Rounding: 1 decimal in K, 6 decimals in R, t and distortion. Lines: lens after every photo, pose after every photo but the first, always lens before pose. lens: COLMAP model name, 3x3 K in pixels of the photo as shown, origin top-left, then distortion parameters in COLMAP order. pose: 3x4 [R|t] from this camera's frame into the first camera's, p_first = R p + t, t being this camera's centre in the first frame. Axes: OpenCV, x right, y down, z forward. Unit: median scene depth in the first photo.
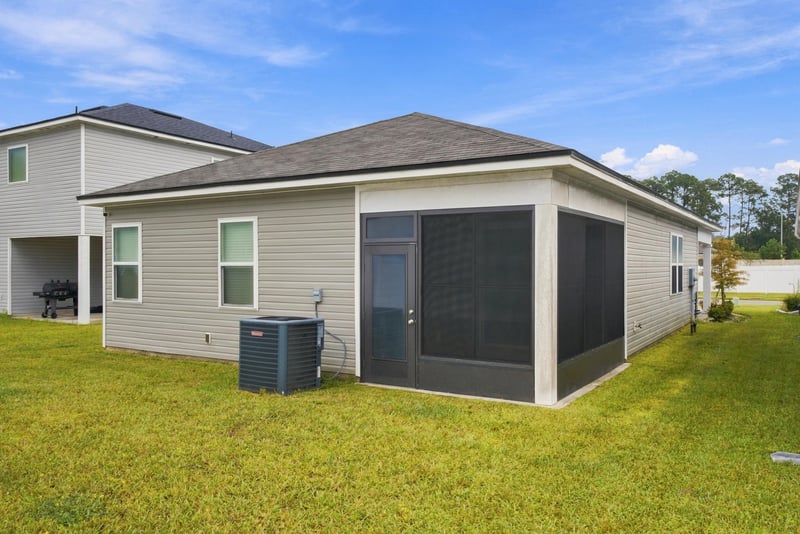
lens RADIAL K [[631.0, 0, 398.6], [0, 631.0, 264.7], [0, 0, 1]] dist [-0.013797, 0.022252]
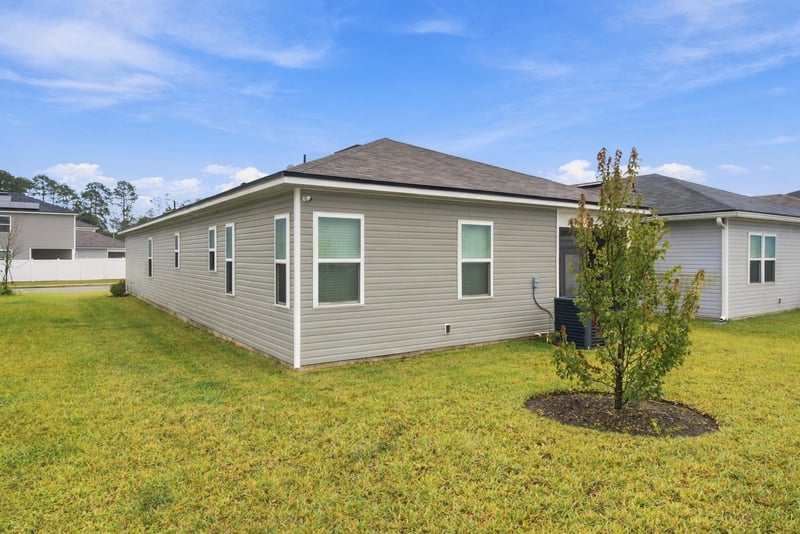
lens RADIAL K [[526.9, 0, 402.6], [0, 526.9, 266.2], [0, 0, 1]] dist [0.003016, -0.000088]
pose [[0.397685, -0.018439, 0.917337, -0.988007], [0.002175, 0.999814, 0.019154, -0.008054], [-0.917520, -0.005622, 0.397651, 0.600798]]
